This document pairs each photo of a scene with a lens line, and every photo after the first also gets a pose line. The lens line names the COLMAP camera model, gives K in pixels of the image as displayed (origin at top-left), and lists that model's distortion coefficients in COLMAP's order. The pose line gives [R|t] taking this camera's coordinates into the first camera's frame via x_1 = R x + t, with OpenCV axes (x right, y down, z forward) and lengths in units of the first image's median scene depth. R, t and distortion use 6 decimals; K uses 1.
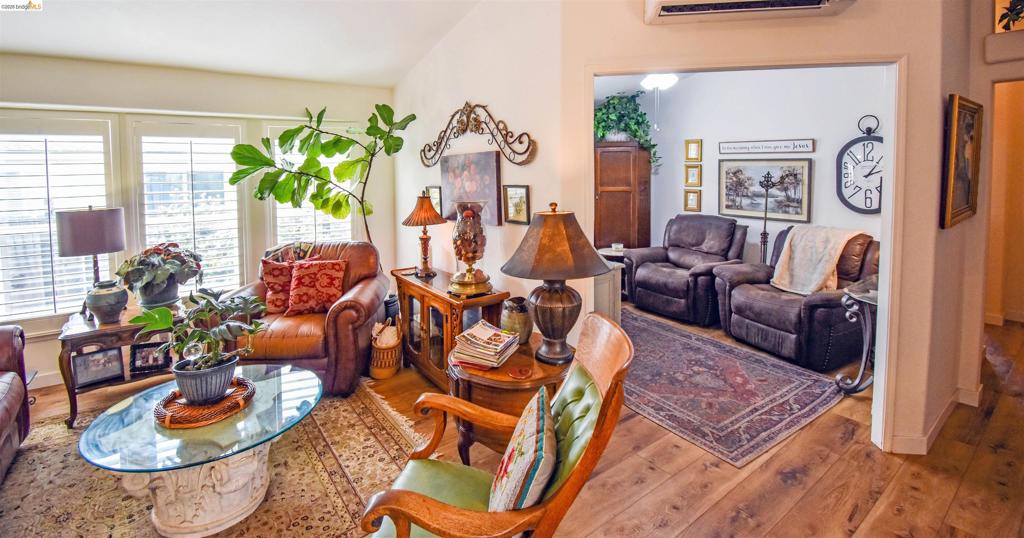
lens RADIAL K [[457.2, 0, 513.9], [0, 457.2, 191.4], [0, 0, 1]] dist [-0.007728, -0.005860]
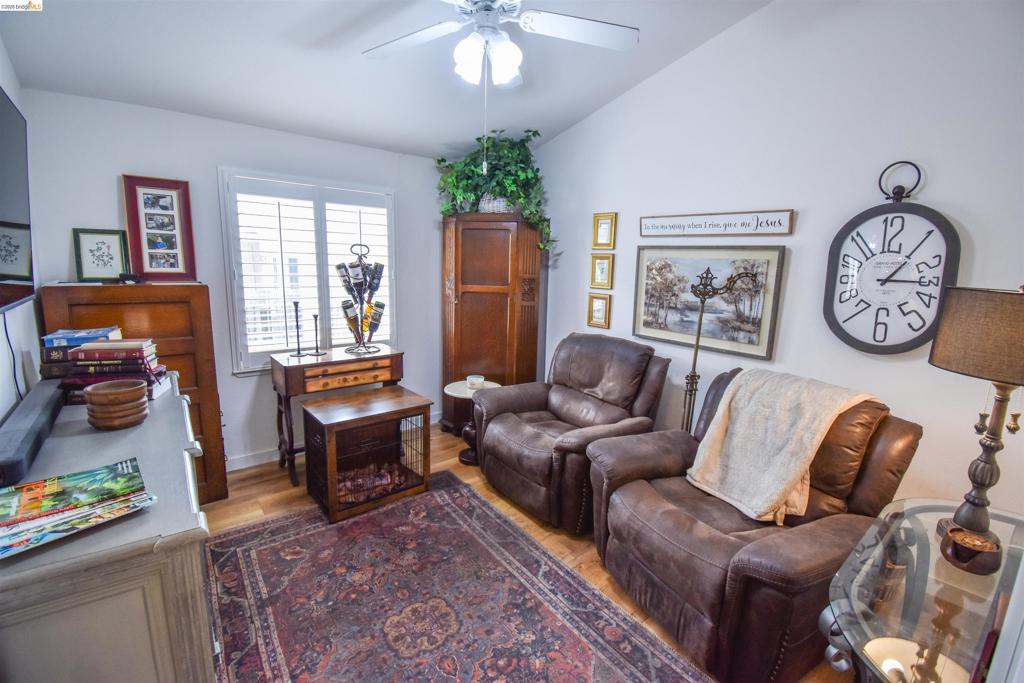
lens RADIAL K [[452.7, 0, 520.3], [0, 452.7, 342.2], [0, 0, 1]] dist [0.003810, -0.009133]
pose [[0.998205, 0.021383, 0.055946, 0.382908], [-0.028448, 0.991274, 0.128710, -0.023427], [-0.052705, -0.130070, 0.990103, 0.574952]]
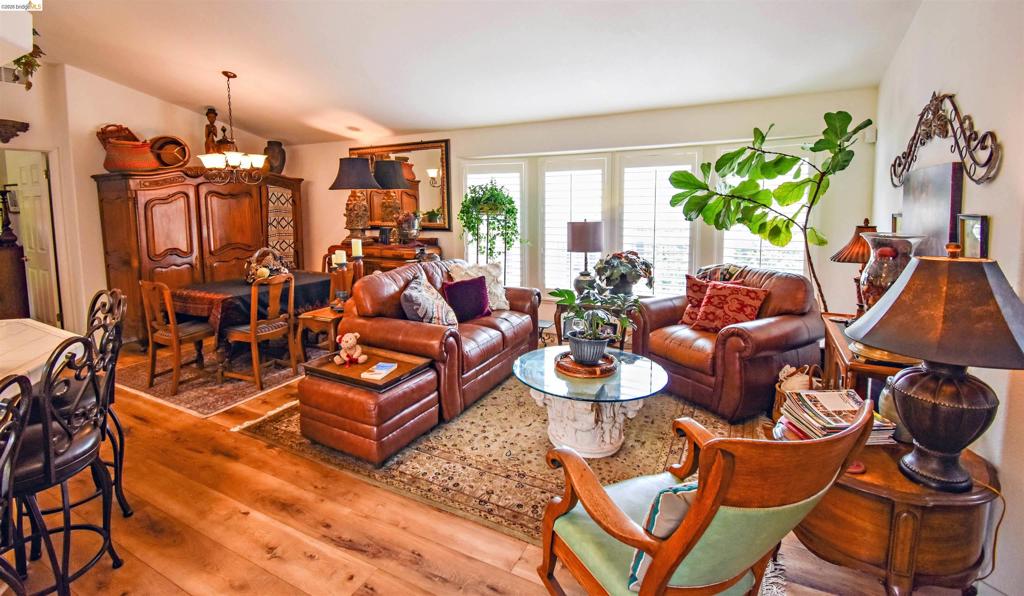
lens RADIAL K [[469.3, 0, 489.9], [0, 469.3, 245.1], [0, 0, 1]] dist [-0.014488, -0.006832]
pose [[0.400625, 0.092114, -0.911600, 0.262347], [-0.034271, 0.995744, 0.085555, -0.002368], [0.915601, -0.003034, 0.402077, 0.098006]]
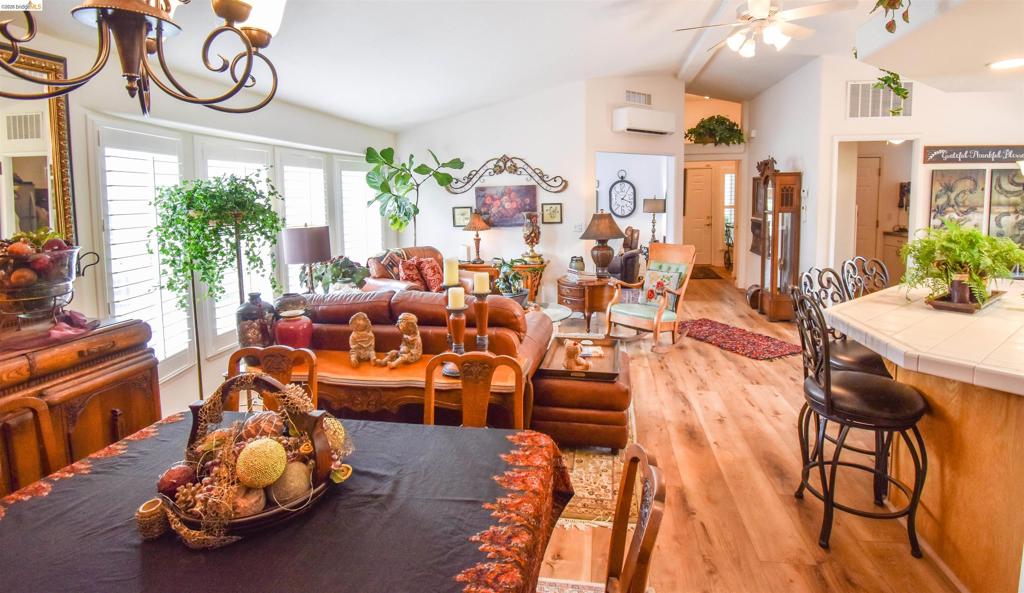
lens RADIAL K [[481.2, 0, 542.0], [0, 481.2, 234.3], [0, 0, 1]] dist [-0.004874, -0.001268]
pose [[0.704995, -0.054036, 0.707151, -1.181699], [0.037241, 0.998538, 0.039174, 0.028946], [-0.708234, -0.001282, 0.705977, -0.318854]]
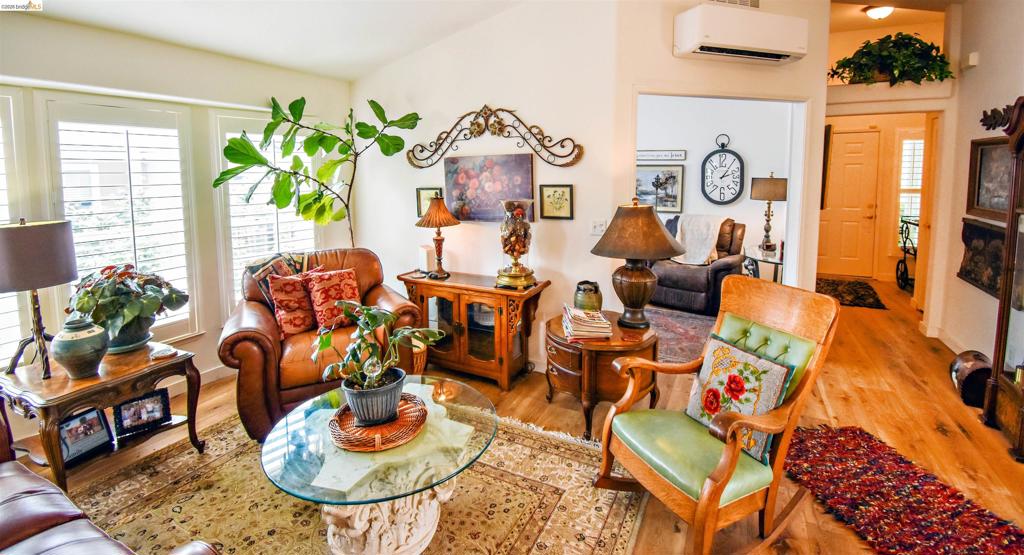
lens RADIAL K [[449.8, 0, 520.3], [0, 449.8, 213.3], [0, 0, 1]] dist [-0.003636, -0.005997]
pose [[0.894282, -0.034568, 0.446167, -0.462172], [0.016949, 0.998913, 0.043422, 0.005617], [-0.447183, -0.031269, 0.893896, 0.041972]]
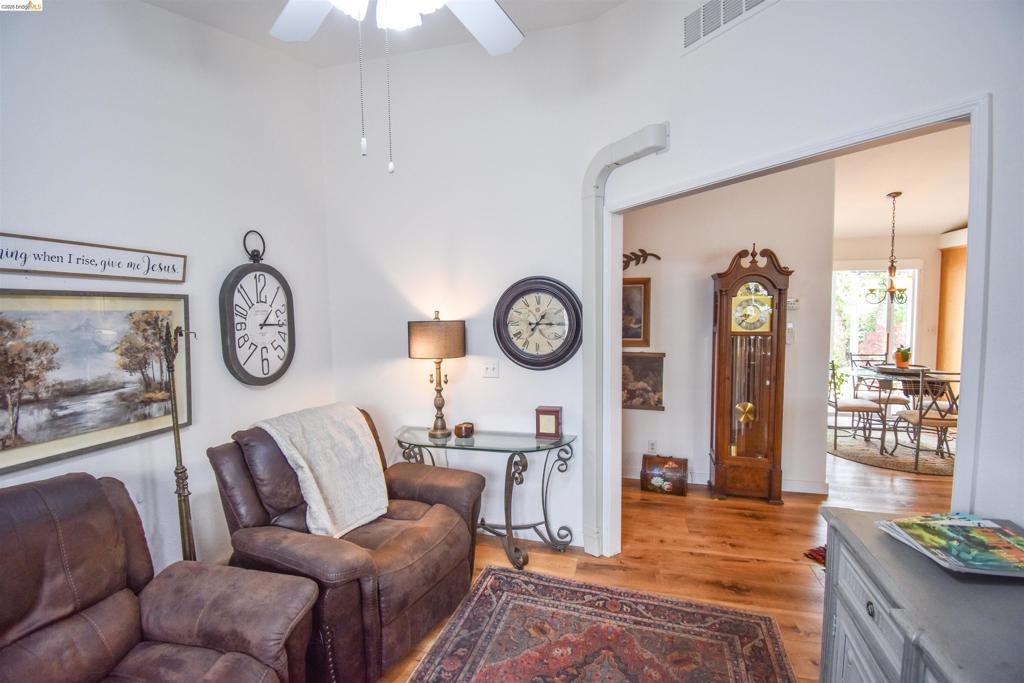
lens RADIAL K [[452.7, 0, 506.2], [0, 452.7, 339.1], [0, 0, 1]] dist [0.003810, -0.009133]
pose [[-0.603329, -0.037989, 0.796587, 0.062185], [0.057559, 0.994186, 0.091007, -0.062842], [-0.795412, 0.100757, -0.597635, 1.285906]]
